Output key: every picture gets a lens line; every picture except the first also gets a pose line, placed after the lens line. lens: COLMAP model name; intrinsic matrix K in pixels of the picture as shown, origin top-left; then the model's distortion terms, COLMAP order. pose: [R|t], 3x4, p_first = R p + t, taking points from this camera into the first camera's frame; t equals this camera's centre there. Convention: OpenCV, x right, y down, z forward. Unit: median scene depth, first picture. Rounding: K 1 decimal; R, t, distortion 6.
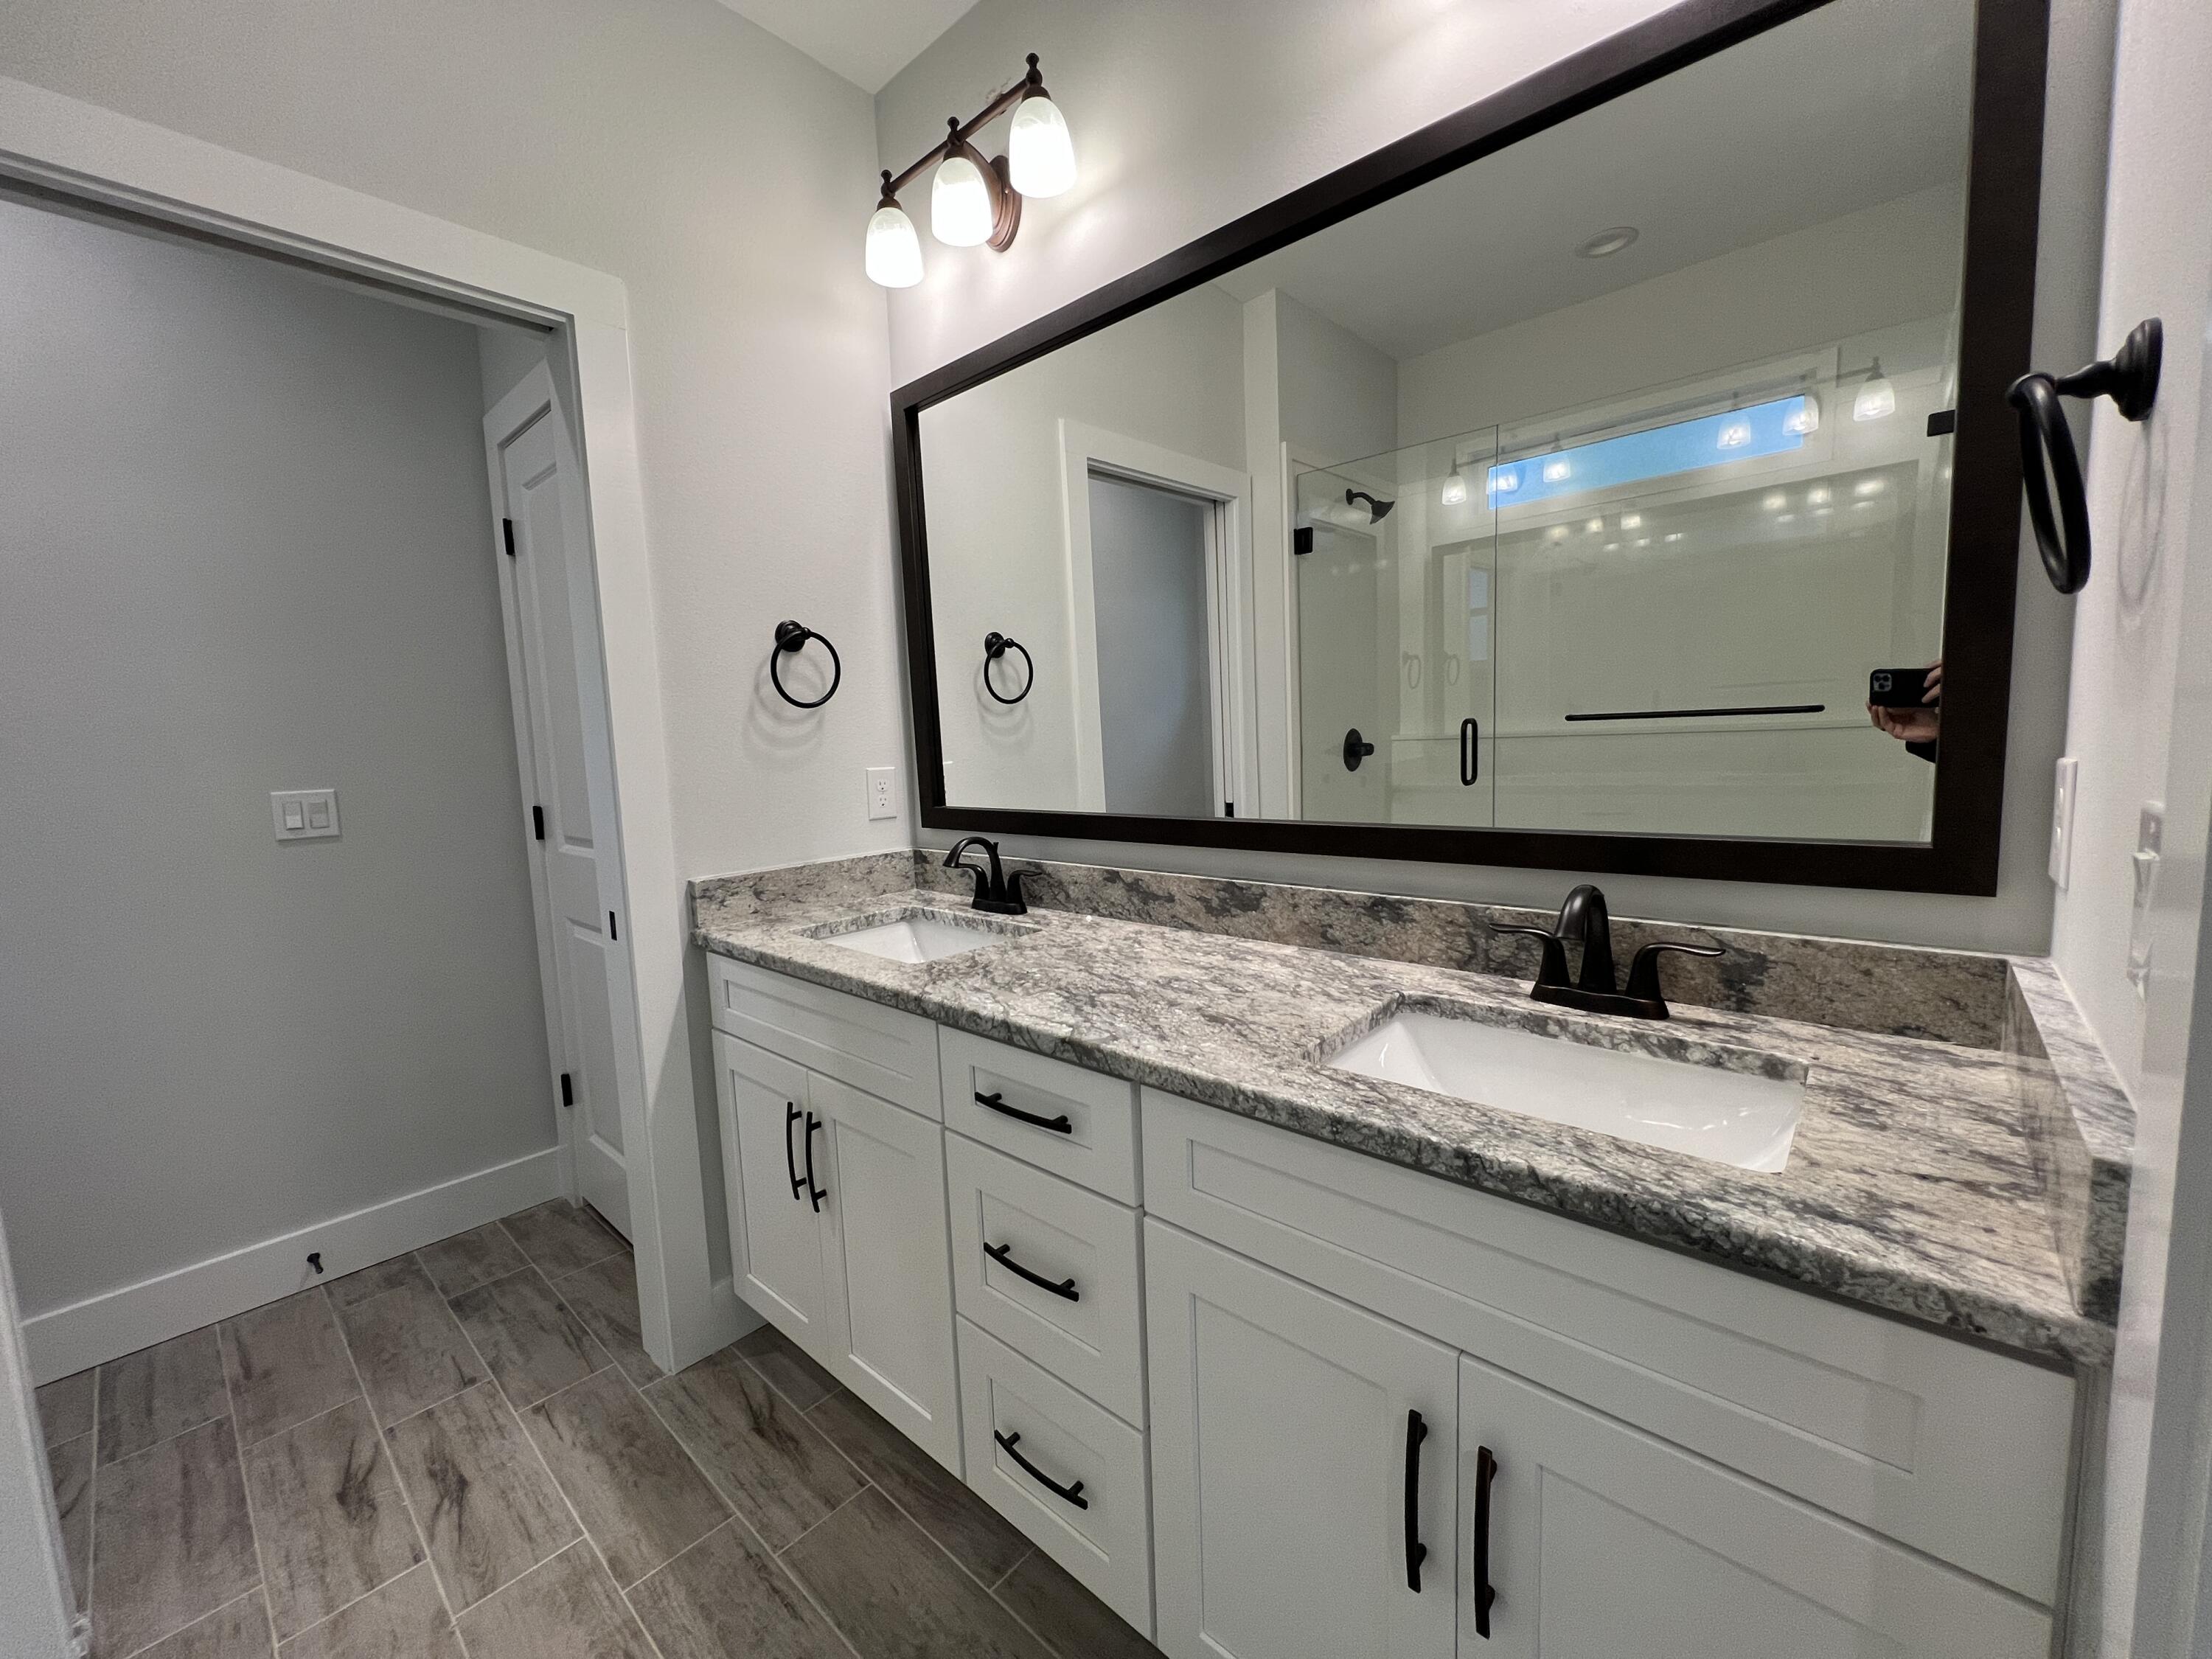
lens RADIAL K [[884.5, 0, 1100.7], [0, 884.5, 826.1], [0, 0, 1]] dist [-0.004458, 0.000469]
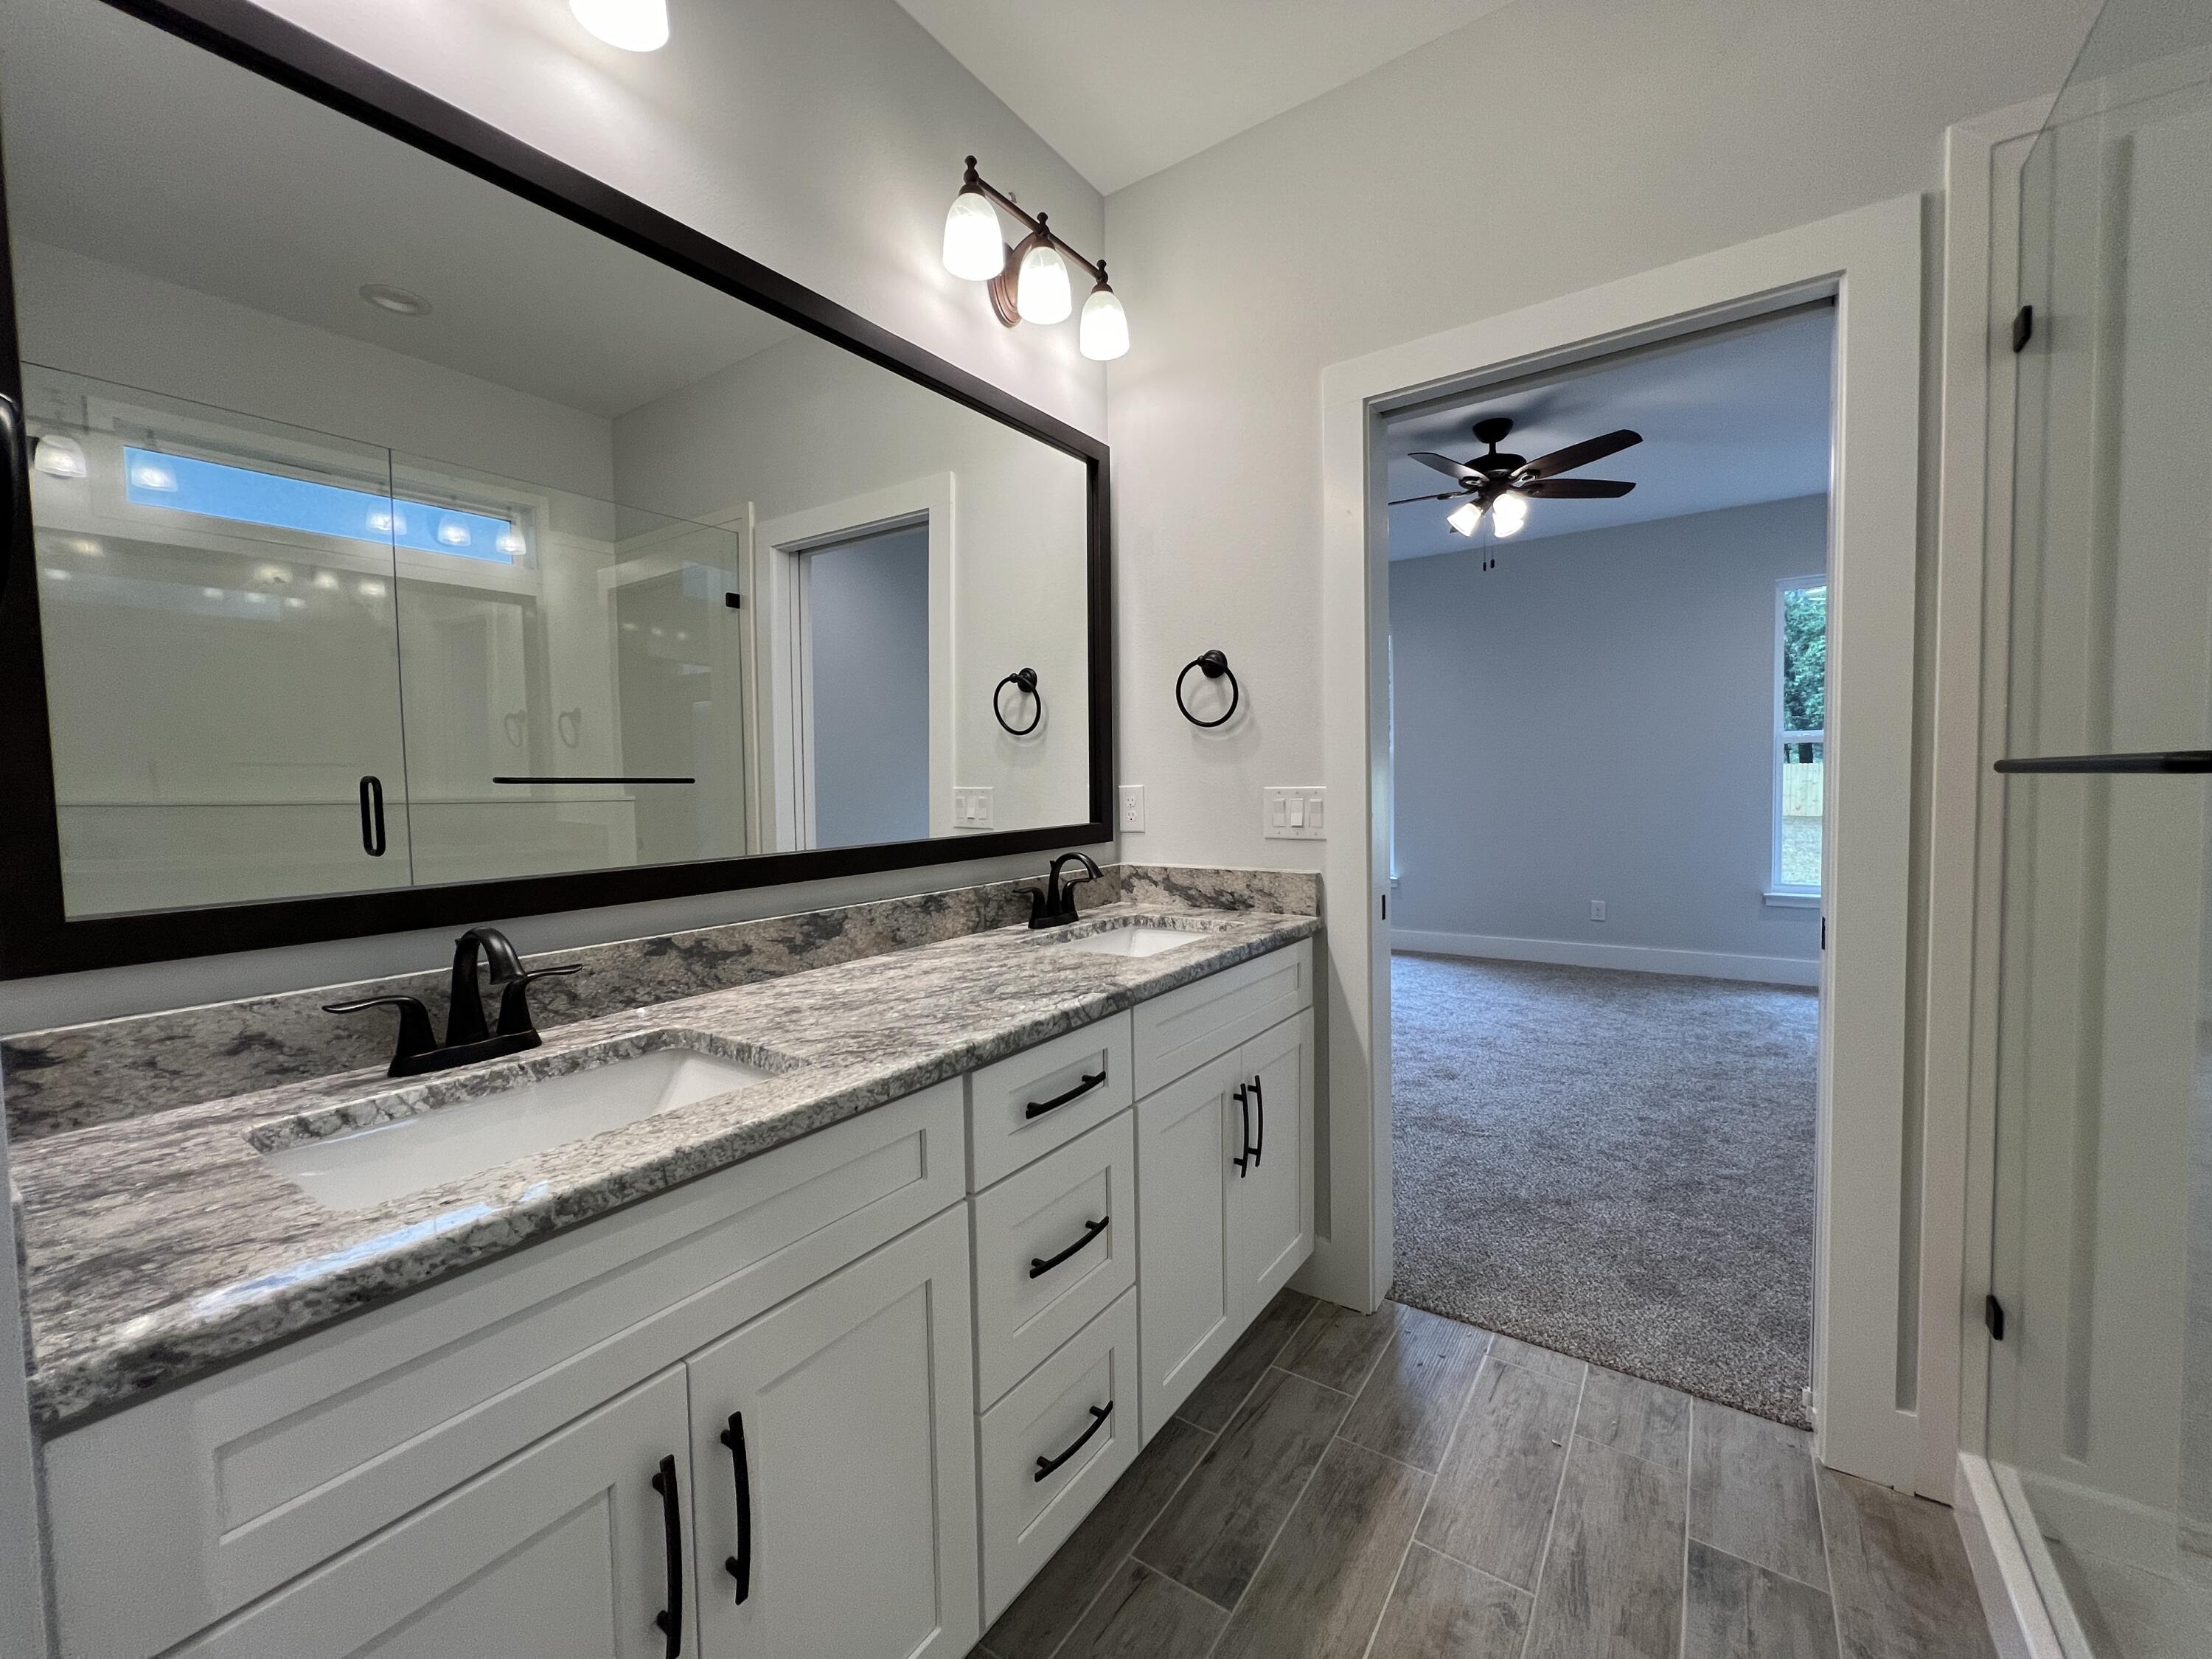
lens RADIAL K [[884.5, 0, 1097.0], [0, 884.5, 827.2], [0, 0, 1]] dist [-0.004458, 0.000469]
pose [[-0.116067, -0.010922, 0.993181, -0.865597], [0.130091, 0.991158, 0.026102, -0.017557], [-0.984685, 0.132233, -0.113620, 0.776475]]
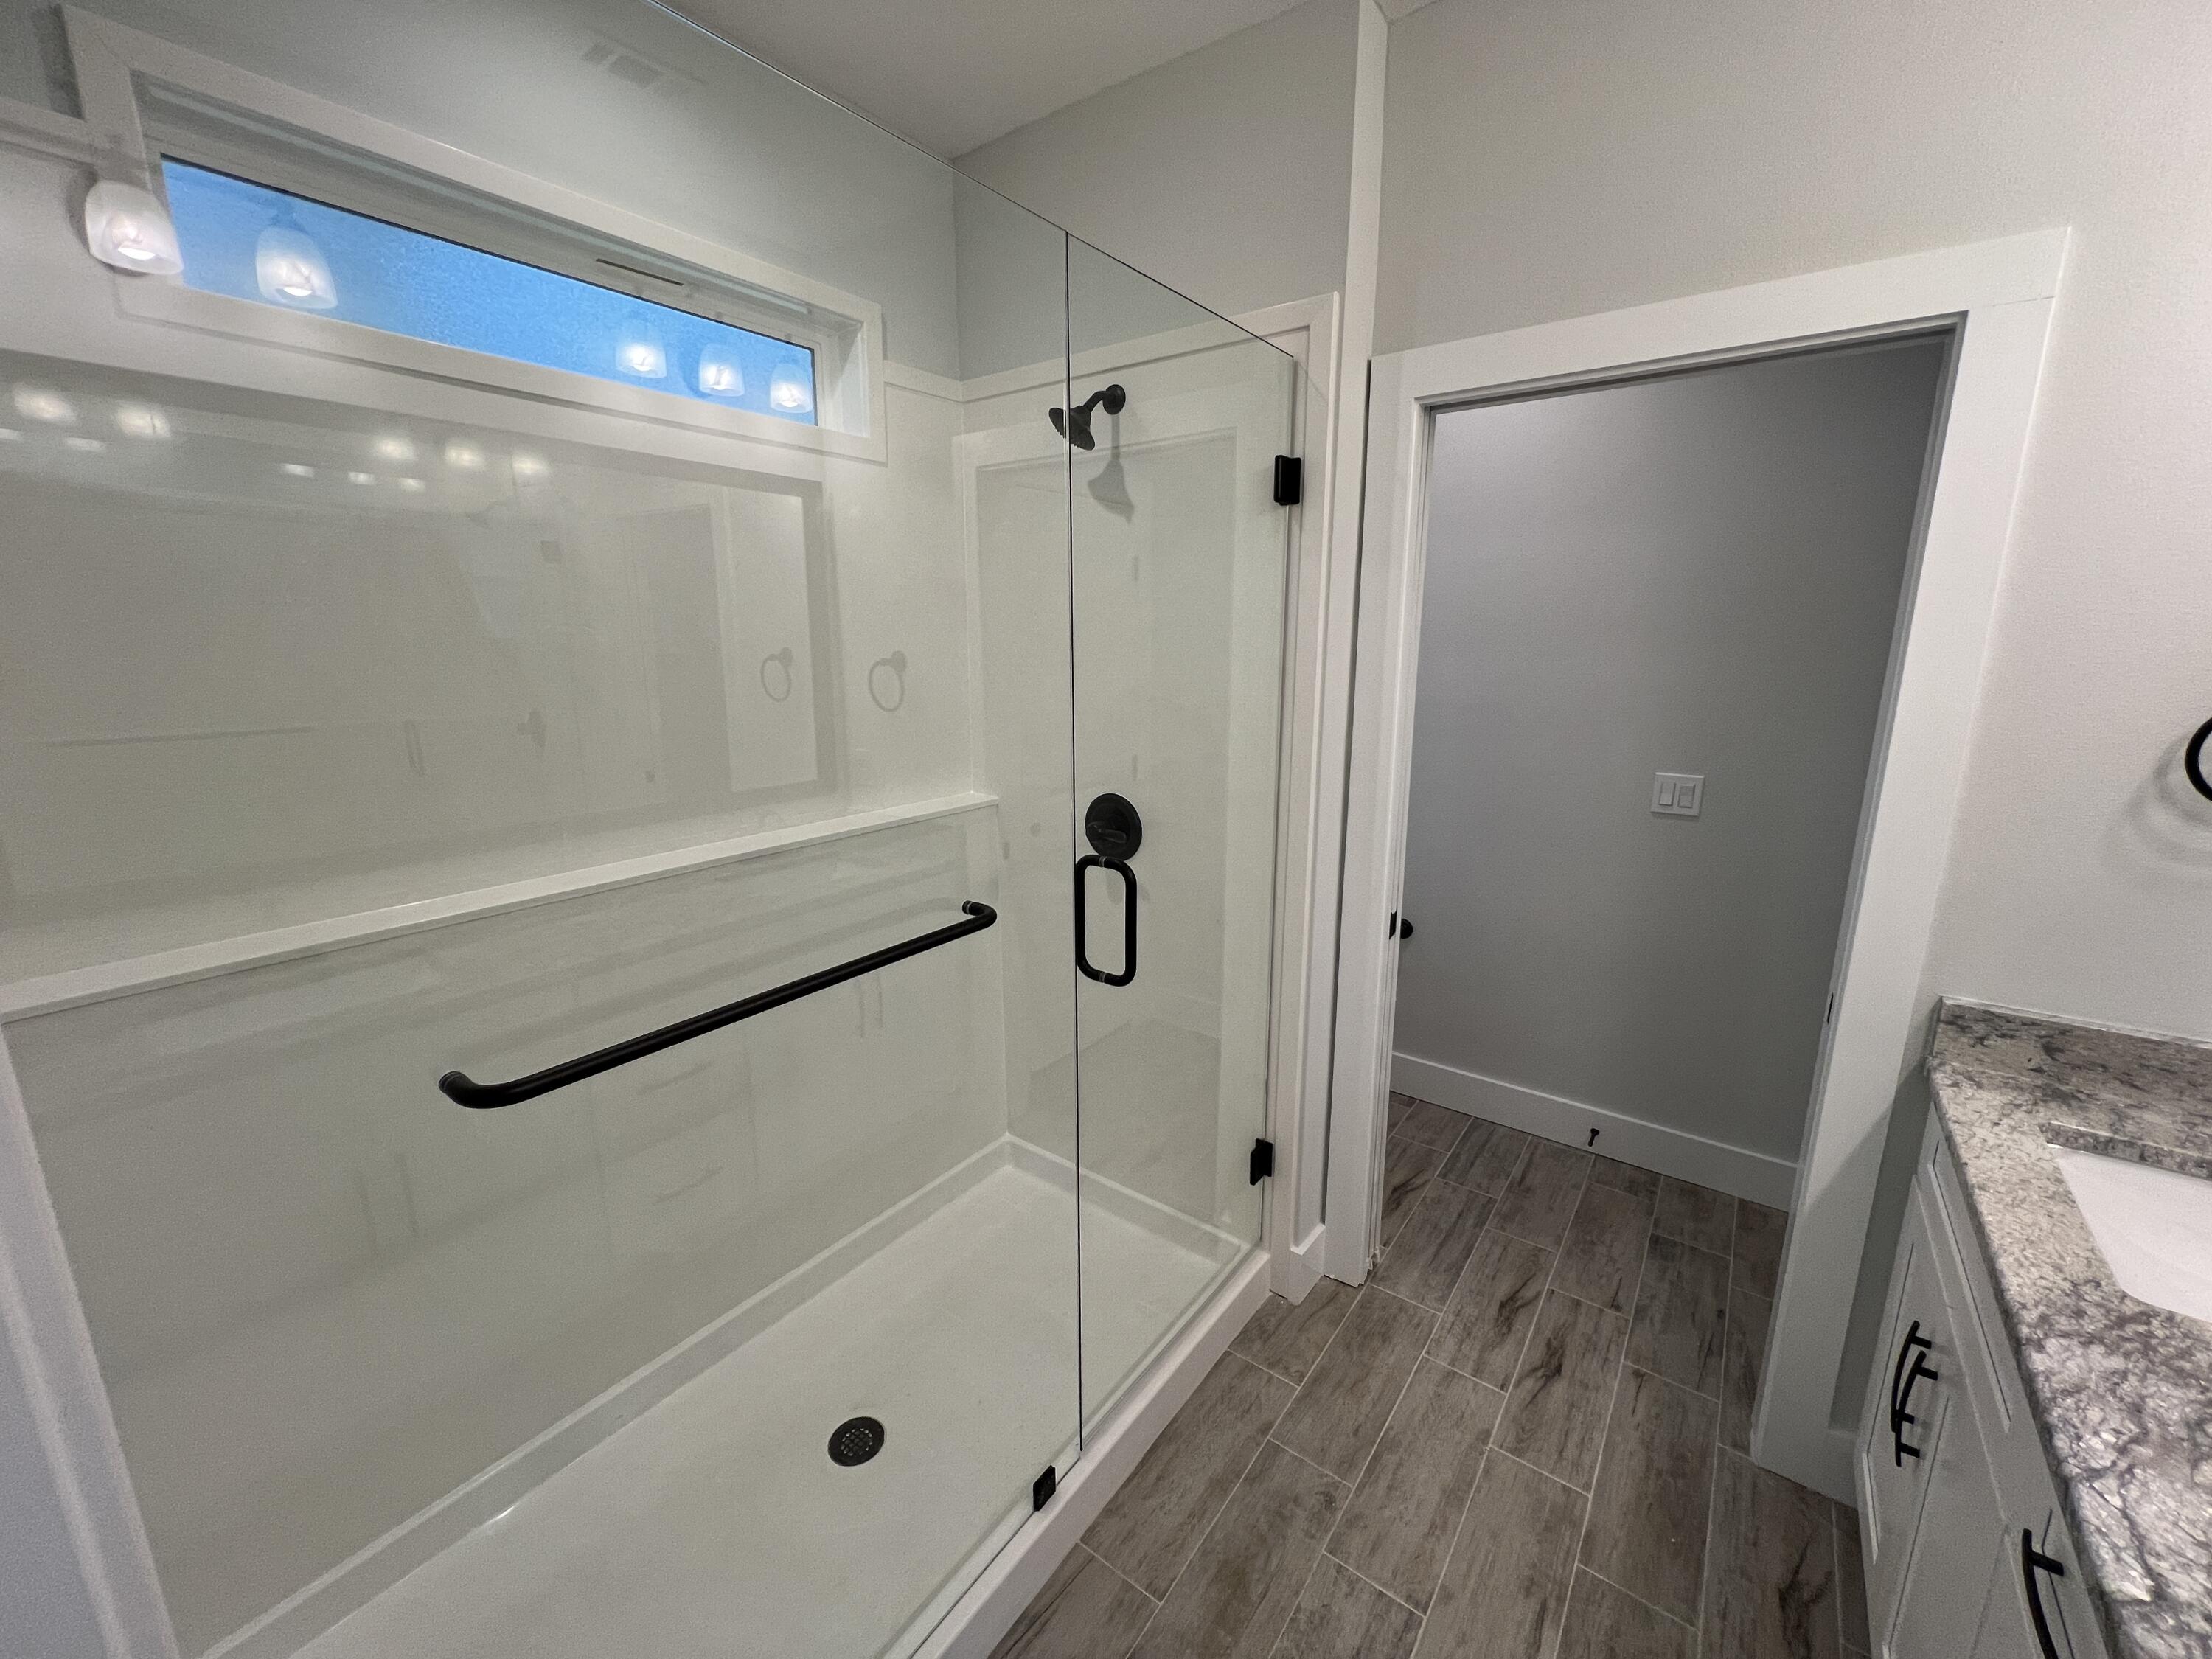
lens RADIAL K [[884.5, 0, 1102.1], [0, 884.5, 826.4], [0, 0, 1]] dist [-0.004458, 0.000469]
pose [[0.087469, 0.244895, -0.965596, 0.237824], [-0.106160, 0.966083, 0.235402, -0.225461], [0.990494, 0.081918, 0.110500, 0.154553]]
